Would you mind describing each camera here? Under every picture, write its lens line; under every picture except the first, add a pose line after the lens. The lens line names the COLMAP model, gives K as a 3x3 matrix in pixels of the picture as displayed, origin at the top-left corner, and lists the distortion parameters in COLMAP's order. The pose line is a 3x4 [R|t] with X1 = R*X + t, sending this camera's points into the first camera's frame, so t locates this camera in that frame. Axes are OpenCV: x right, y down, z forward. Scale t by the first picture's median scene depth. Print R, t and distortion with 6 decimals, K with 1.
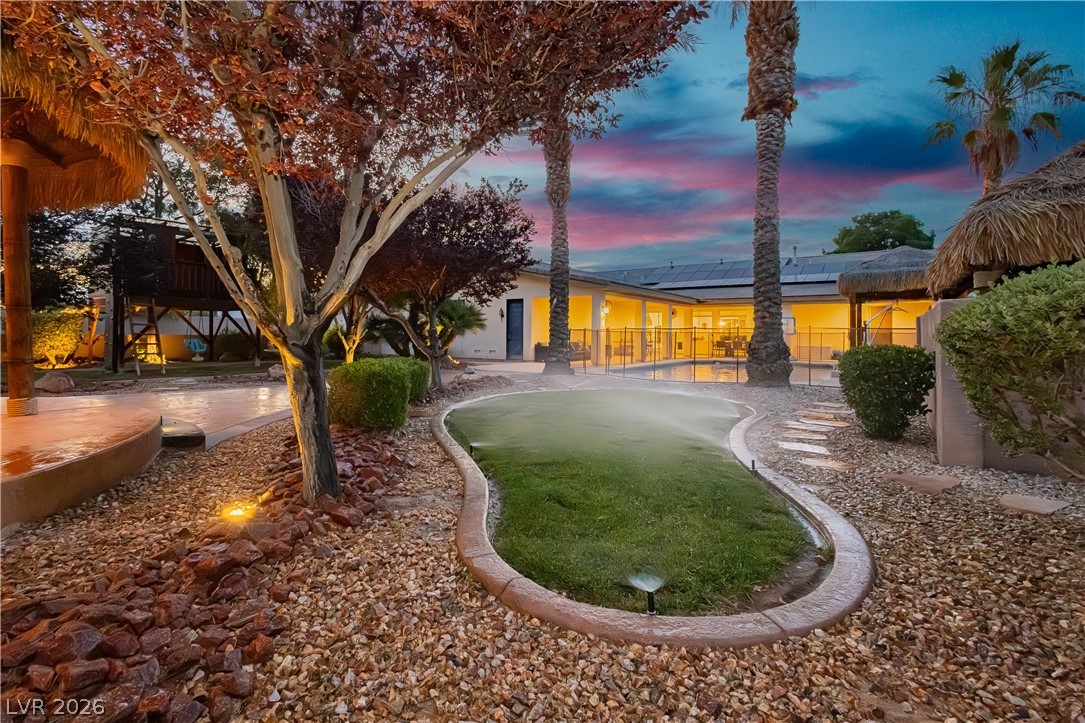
lens RADIAL K [[494.2, 0, 545.5], [0, 494.2, 355.9], [0, 0, 1]] dist [-0.003686, -0.001435]
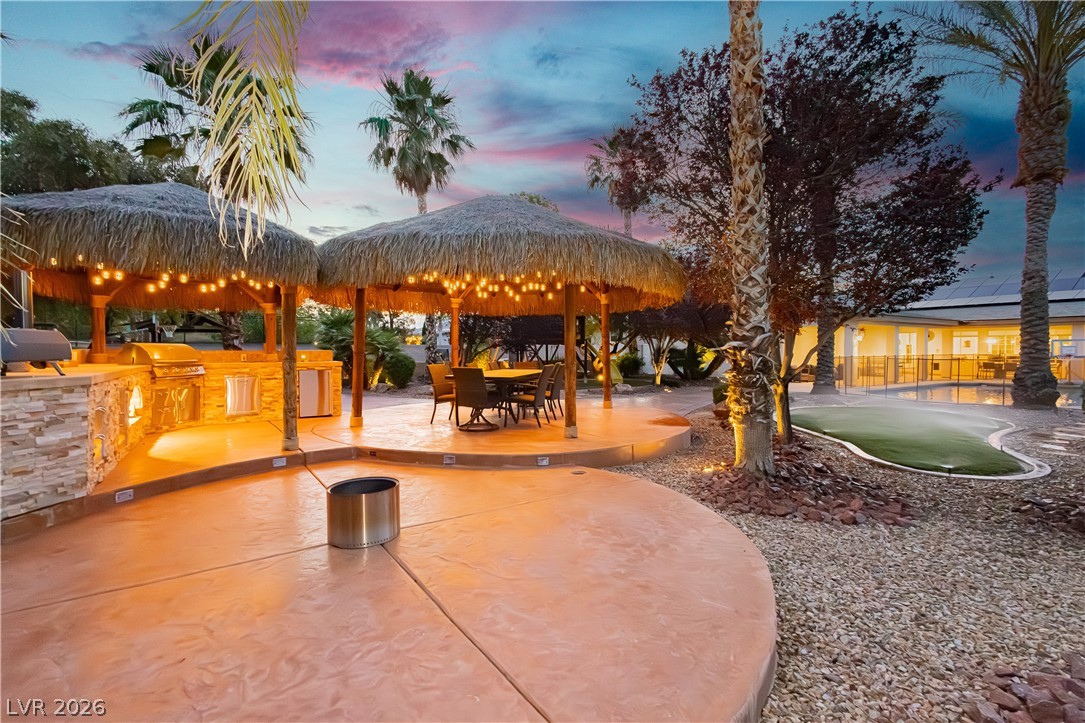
lens RADIAL K [[494.2, 0, 536.8], [0, 494.2, 371.9], [0, 0, 1]] dist [-0.003686, -0.001435]
pose [[0.919138, 0.008777, -0.393838, -0.197742], [-0.006949, 0.999957, 0.006067, -0.028756], [0.393875, -0.002839, 0.919160, -0.588299]]
